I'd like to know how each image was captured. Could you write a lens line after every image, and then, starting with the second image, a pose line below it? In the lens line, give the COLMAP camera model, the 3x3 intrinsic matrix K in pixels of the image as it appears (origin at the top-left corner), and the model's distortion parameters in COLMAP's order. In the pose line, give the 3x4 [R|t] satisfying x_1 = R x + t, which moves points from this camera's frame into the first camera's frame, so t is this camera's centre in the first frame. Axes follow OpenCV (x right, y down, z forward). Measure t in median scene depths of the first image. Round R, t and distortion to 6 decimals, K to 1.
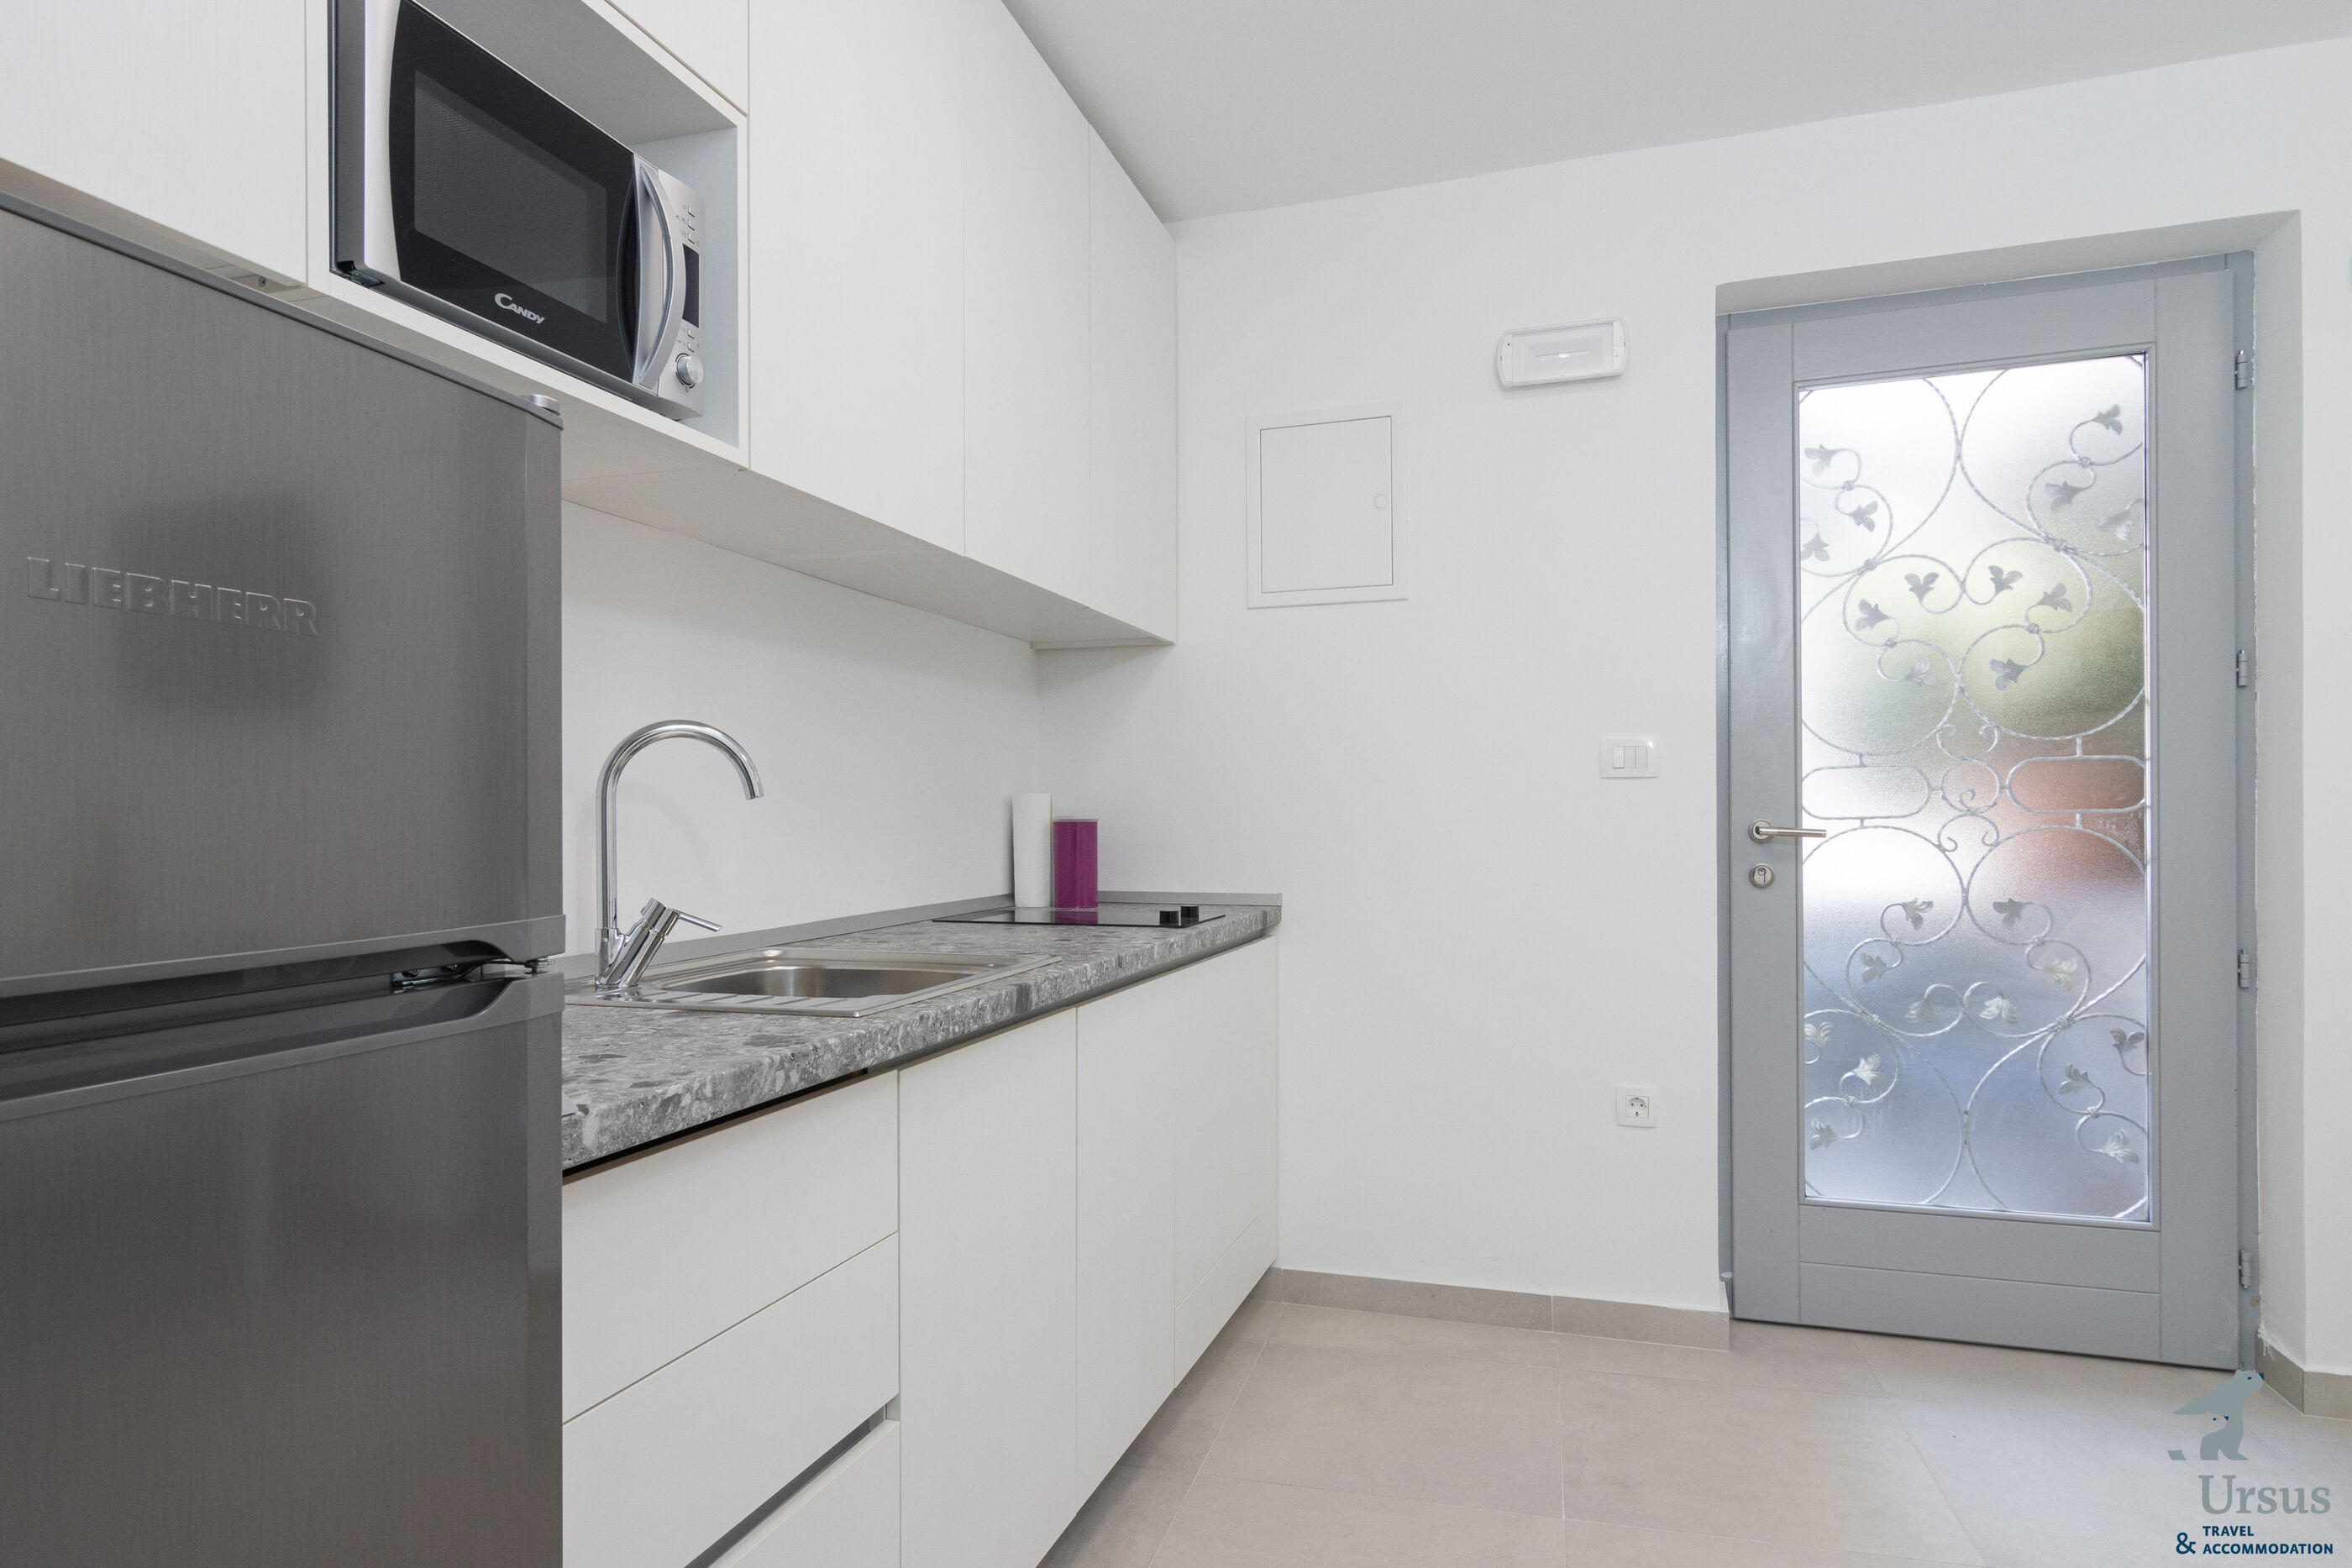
lens RADIAL K [[1367.1, 0, 1169.3], [0, 1367.1, 820.9], [0, 0, 1]] dist [-0.001360, 0.000919]
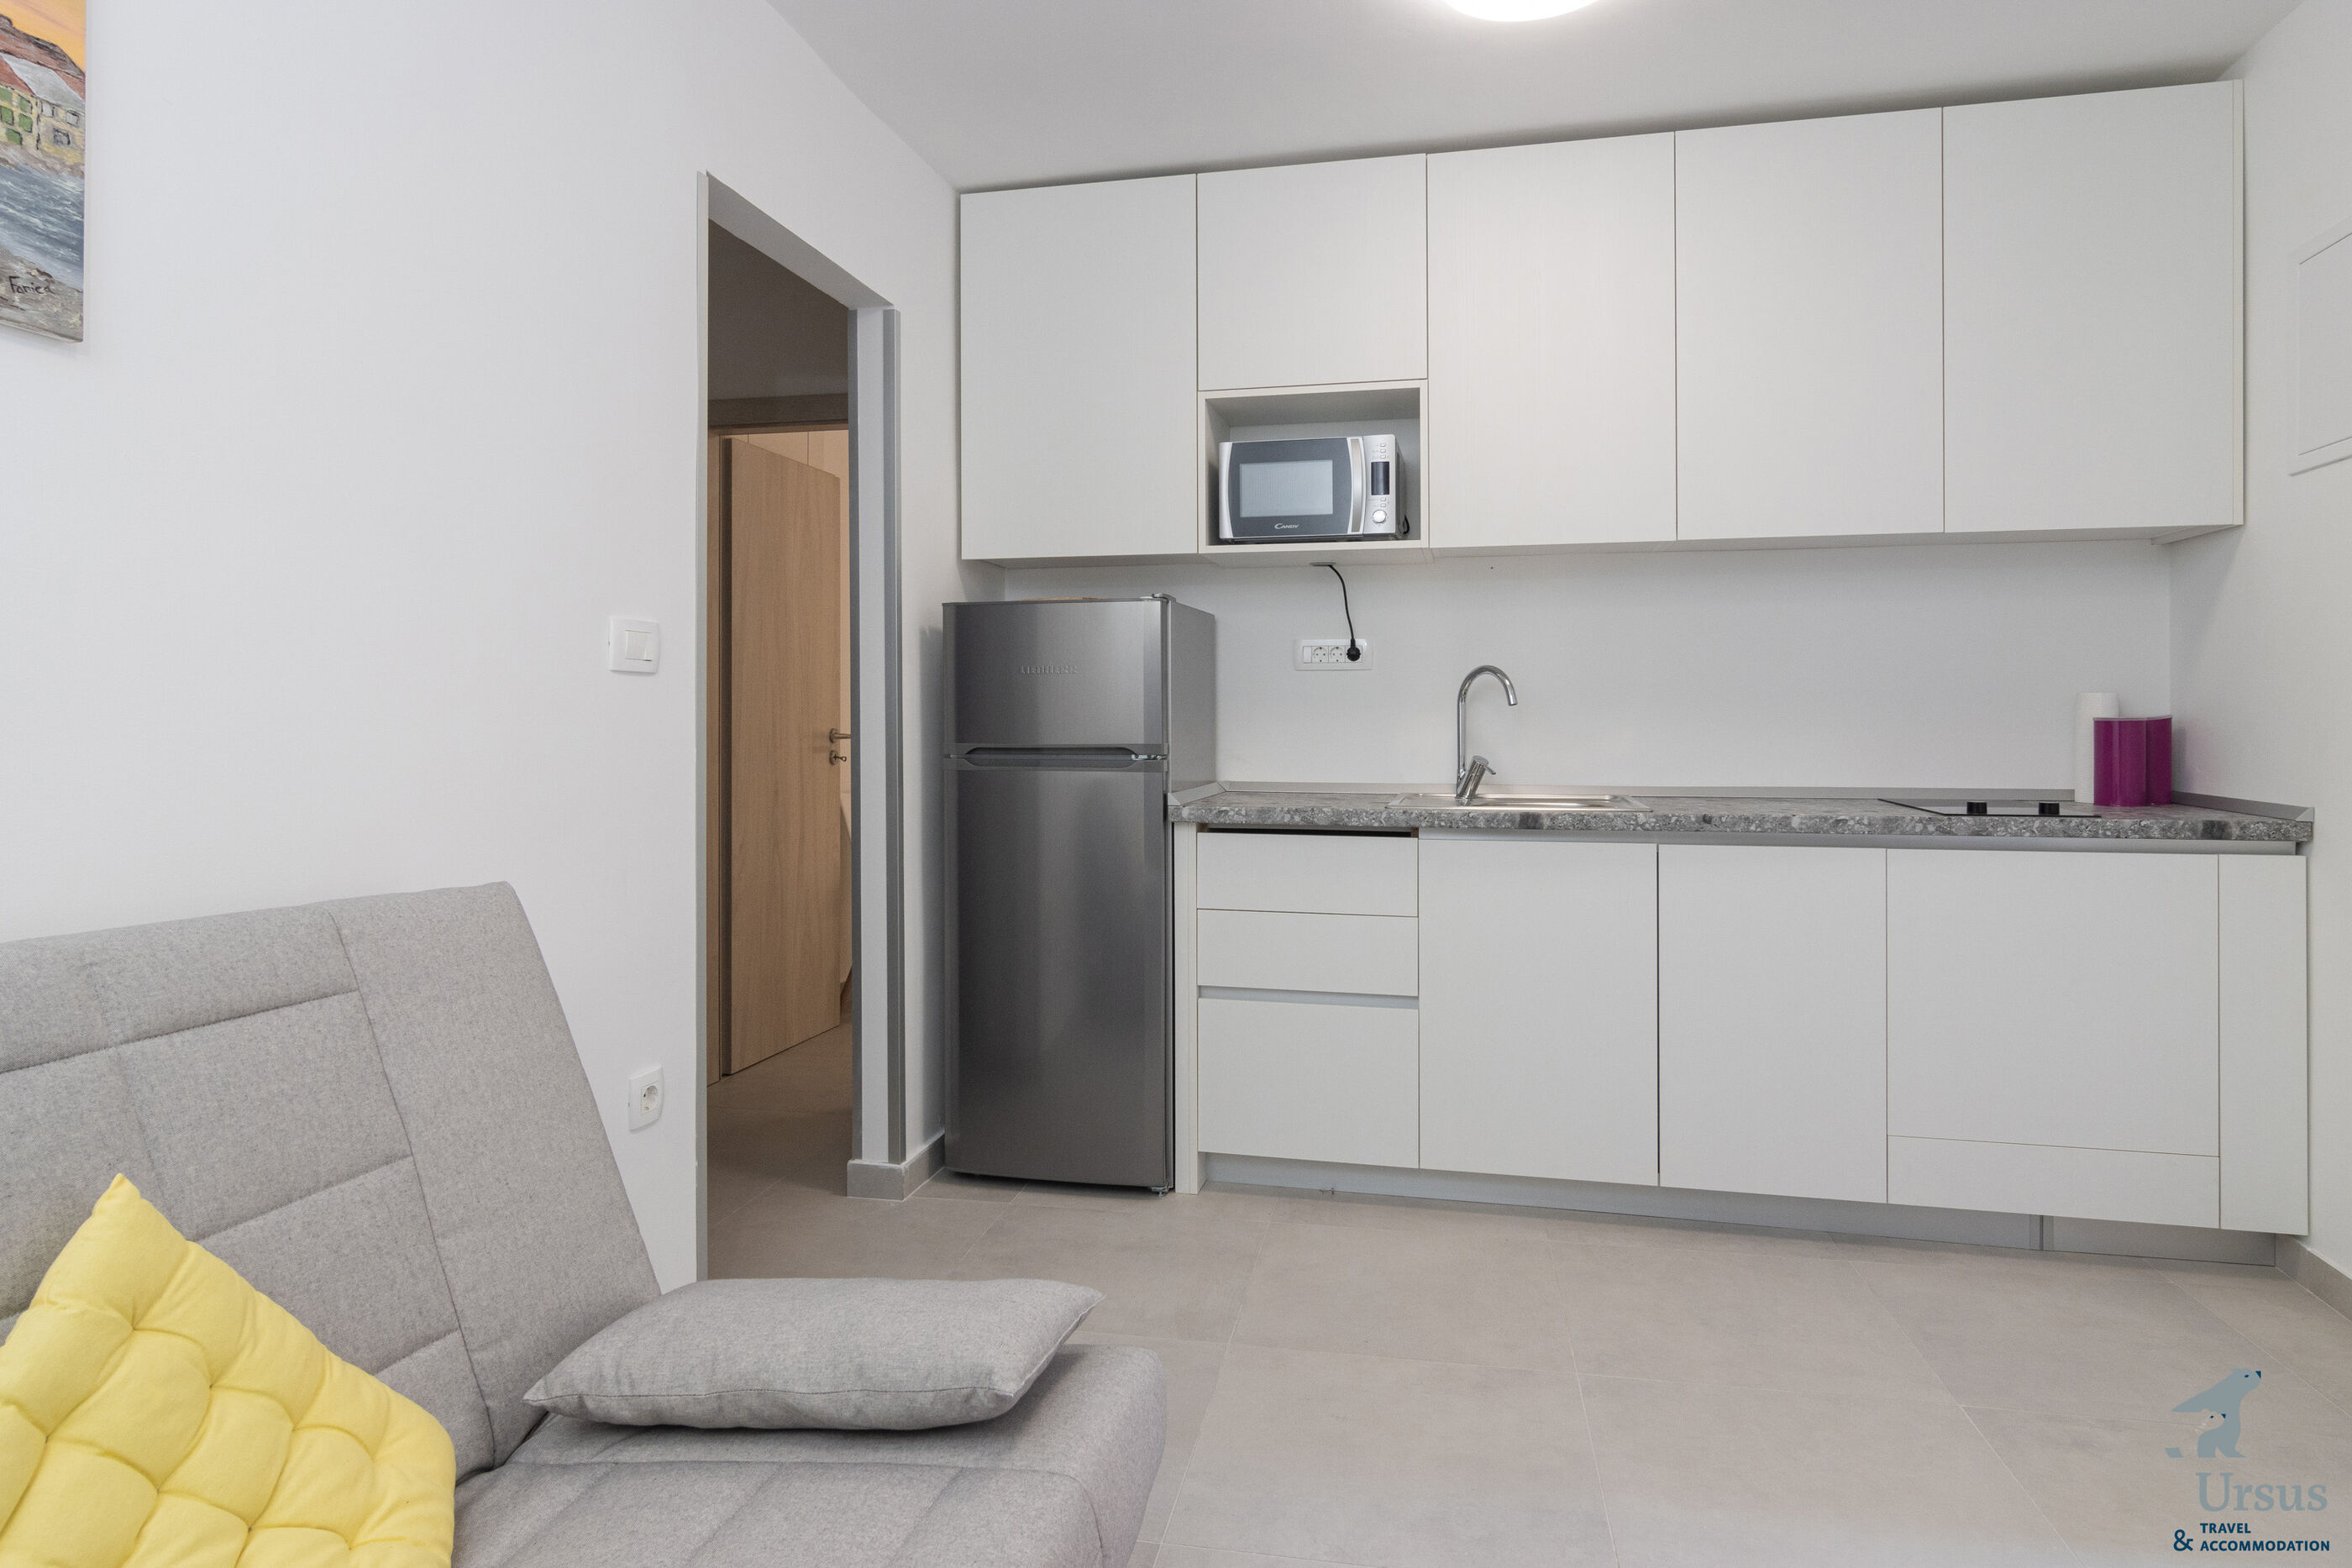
lens RADIAL K [[1361.8, 0, 1170.6], [0, 1361.8, 728.1], [0, 0, 1]] dist [-0.003385, -0.000346]
pose [[0.079162, 0.014098, -0.996762, 0.957279], [-0.003511, 0.999898, 0.013864, -0.003842], [0.996856, 0.002402, 0.079204, 0.256863]]
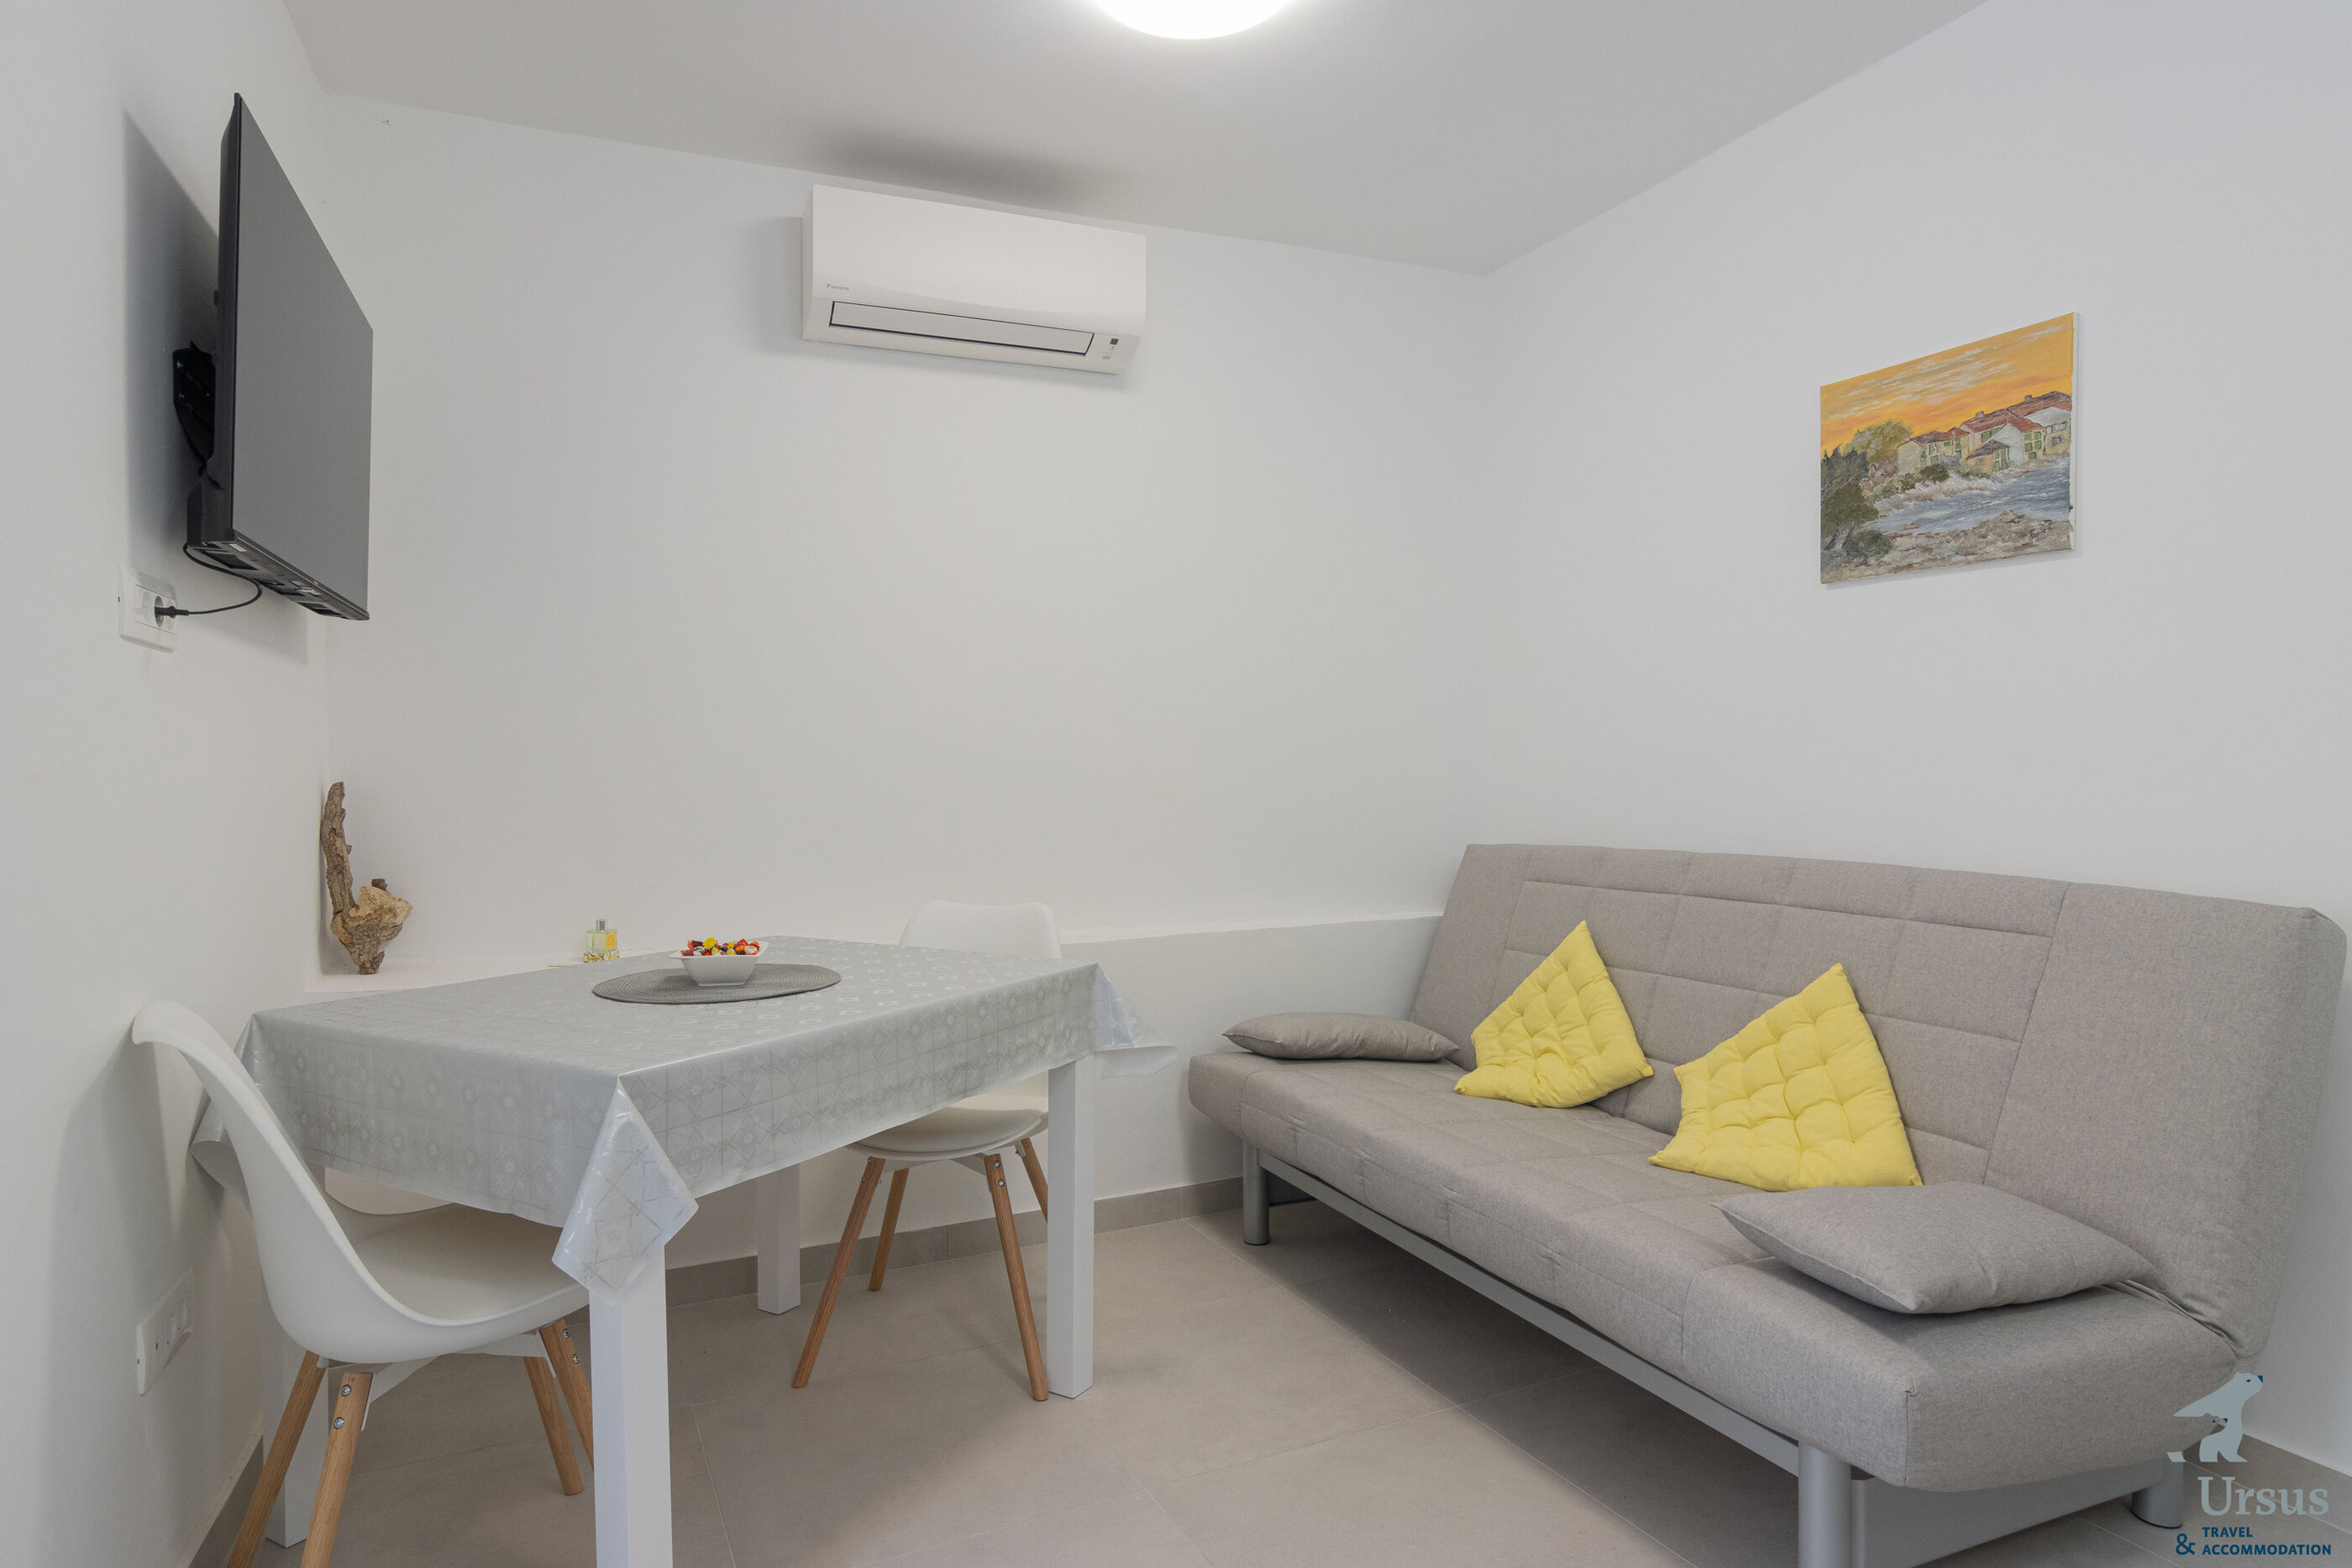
lens RADIAL K [[1361.8, 0, 1170.6], [0, 1361.8, 728.1], [0, 0, 1]] dist [-0.003385, -0.000346]
pose [[-0.665206, 0.032428, 0.745956, 0.209160], [0.016810, 0.999454, -0.028457, -0.005980], [-0.746471, -0.006390, -0.665387, 0.877883]]
